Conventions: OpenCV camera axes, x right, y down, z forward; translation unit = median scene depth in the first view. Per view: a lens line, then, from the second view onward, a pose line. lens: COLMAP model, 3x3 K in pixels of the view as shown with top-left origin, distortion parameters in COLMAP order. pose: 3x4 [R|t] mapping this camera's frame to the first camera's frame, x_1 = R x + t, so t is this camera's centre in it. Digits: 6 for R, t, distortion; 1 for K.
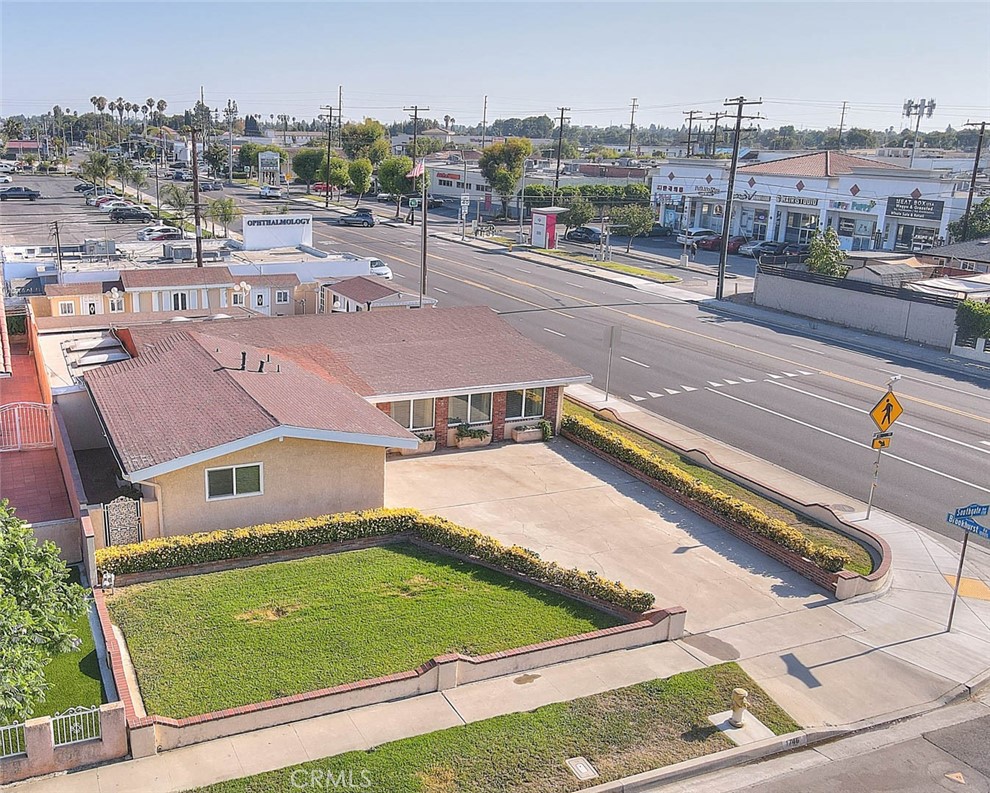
lens RADIAL K [[952.0, 0, 368.0], [0, 952.0, 396.1], [0, 0, 1]] dist [0.007322, 0.011614]
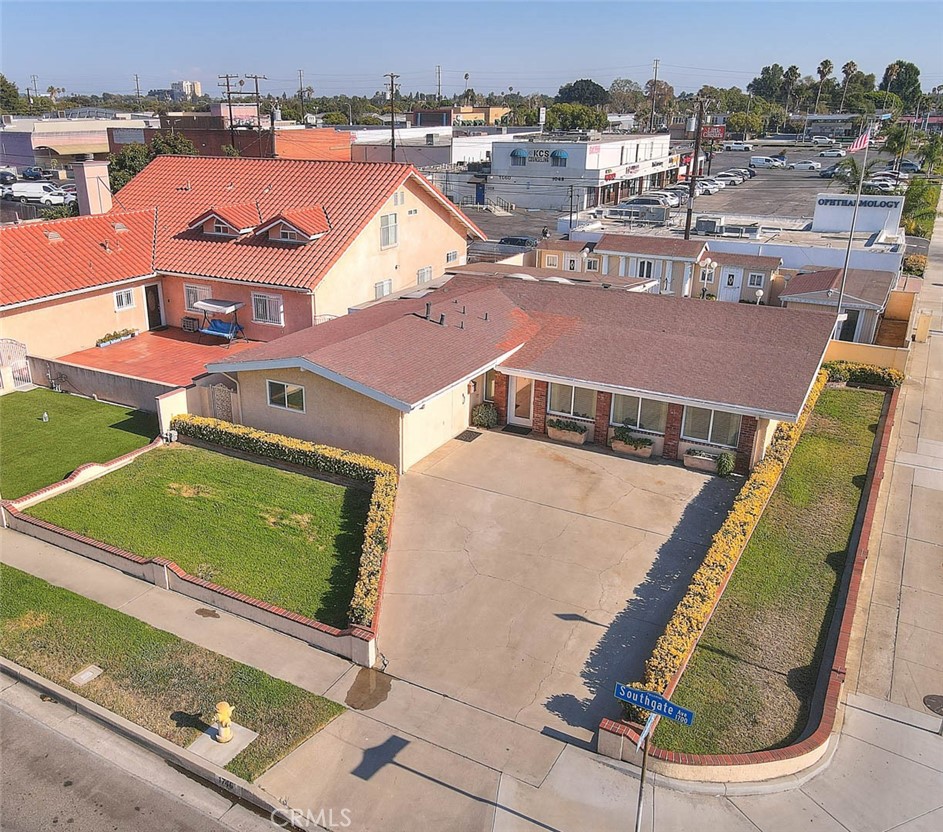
lens RADIAL K [[836.1, 0, 416.6], [0, 836.1, 418.5], [0, 0, 1]] dist [0.005811, 0.021037]
pose [[0.605358, 0.264321, -0.750784, 0.624535], [-0.202123, 0.963380, 0.176196, -0.085037], [0.769863, 0.045088, 0.636615, 0.367735]]
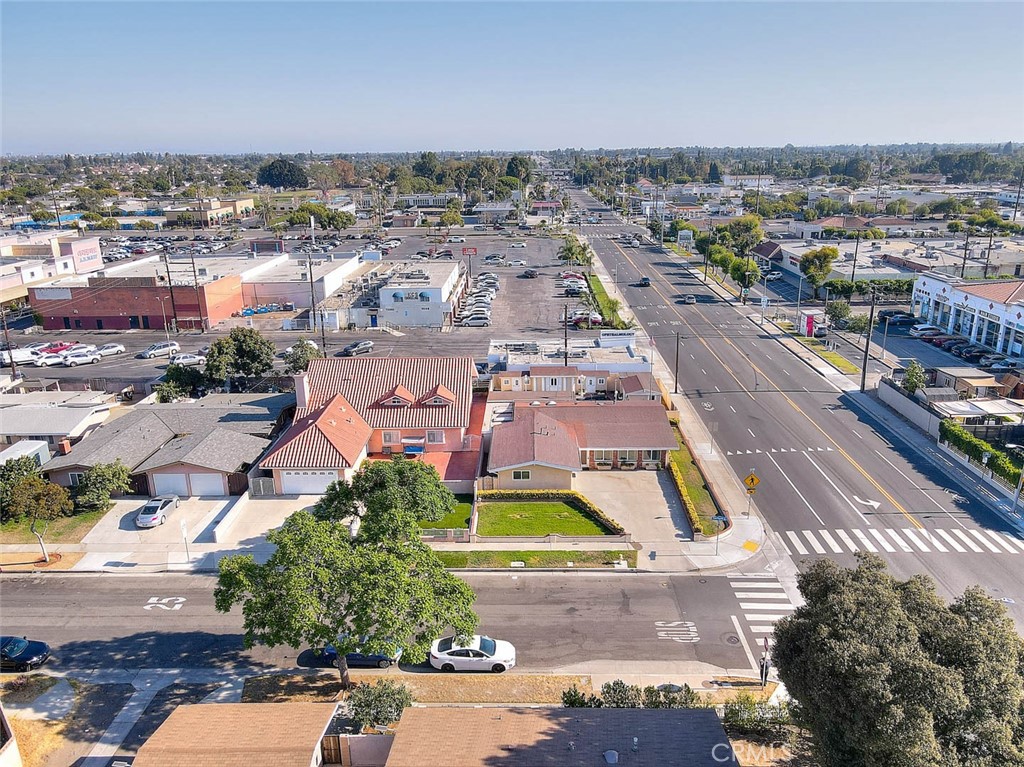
lens RADIAL K [[745.2, 0, 512.0], [0, 745.2, 383.5], [0, 0, 1]] dist [0.009089, -0.000371]
pose [[0.921243, 0.090688, -0.378269, 0.625590], [-0.078507, 0.995780, 0.047536, -0.279220], [0.380984, -0.014096, 0.924474, -1.114823]]
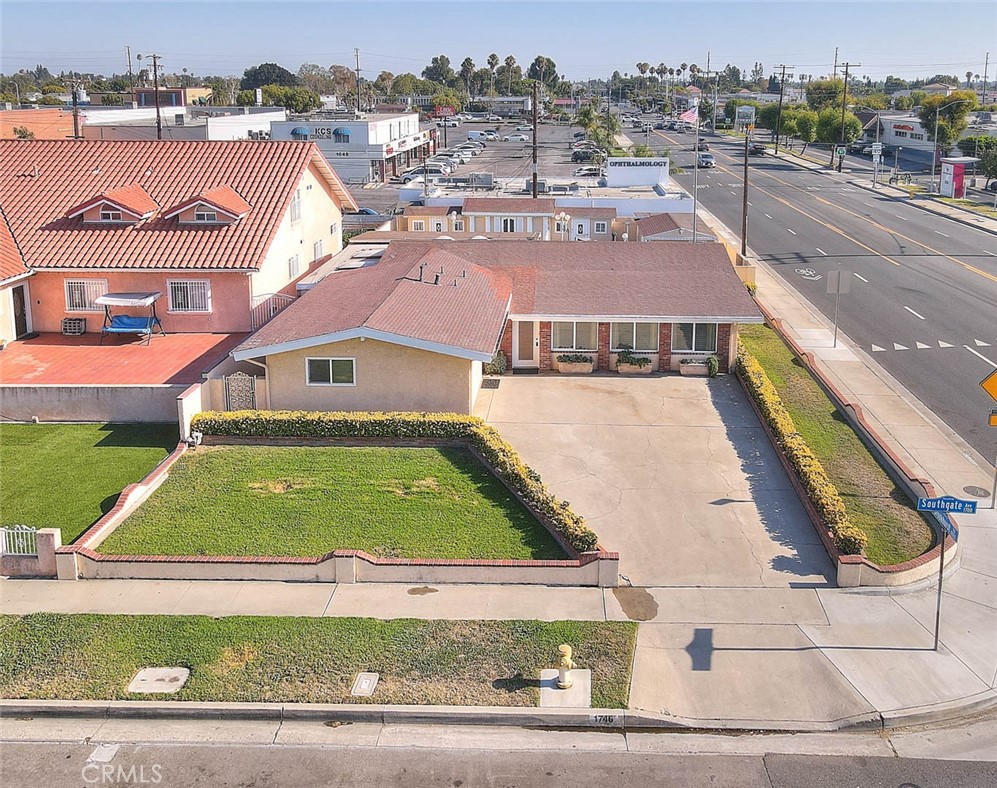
lens RADIAL K [[837.2, 0, 550.6], [0, 837.2, 209.0], [0, 0, 1]] dist [0.009107, -0.003830]
pose [[0.921495, 0.045611, -0.385702, 0.405824], [-0.095372, 0.989248, -0.110872, -0.016207], [0.376498, 0.138953, 0.915937, 0.104641]]
